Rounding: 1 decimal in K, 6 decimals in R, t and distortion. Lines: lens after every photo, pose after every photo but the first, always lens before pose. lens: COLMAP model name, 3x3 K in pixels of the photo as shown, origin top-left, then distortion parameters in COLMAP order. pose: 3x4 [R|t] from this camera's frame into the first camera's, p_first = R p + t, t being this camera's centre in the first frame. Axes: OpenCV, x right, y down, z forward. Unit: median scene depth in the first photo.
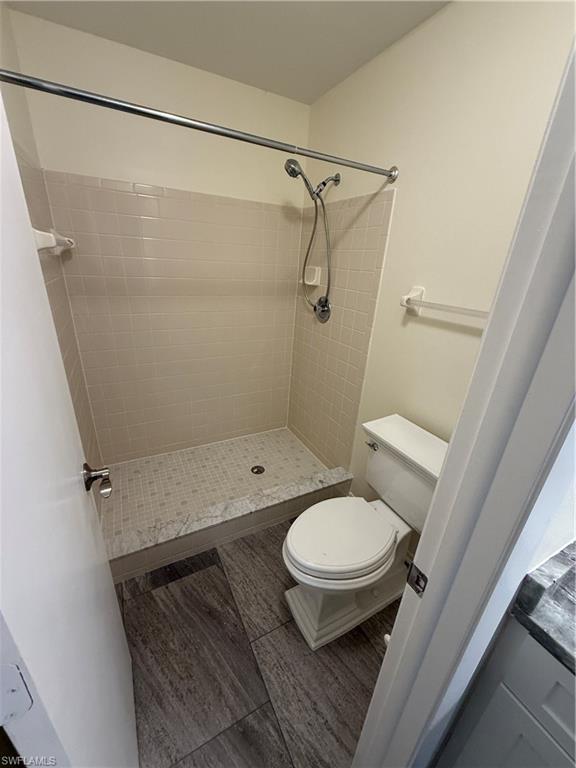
lens RADIAL K [[303.2, 0, 286.6], [0, 303.2, 383.3], [0, 0, 1]] dist [-0.000133, 0.000030]
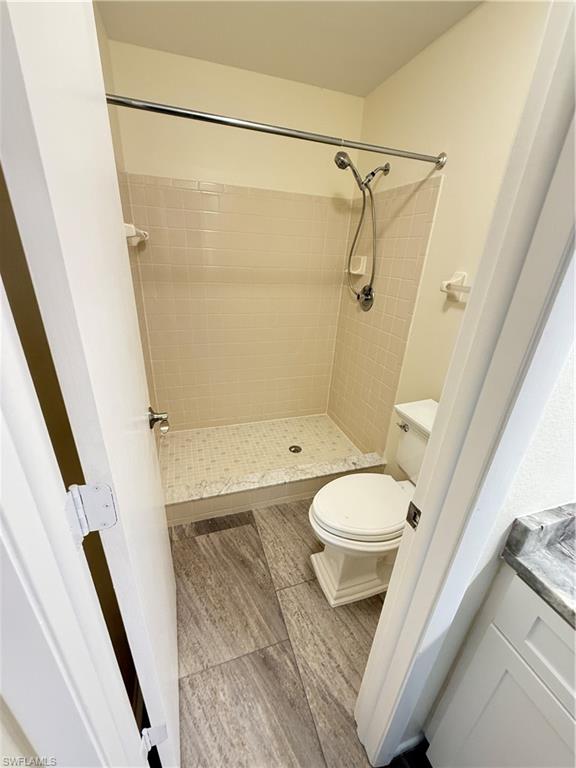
lens RADIAL K [[303.2, 0, 287.5], [0, 303.2, 383.3], [0, 0, 1]] dist [-0.000133, 0.000030]
pose [[0.986430, 0.056374, -0.154201, 0.044687], [-0.054962, 0.998398, 0.013409, 0.065424], [0.154710, -0.004752, 0.987949, -0.080369]]
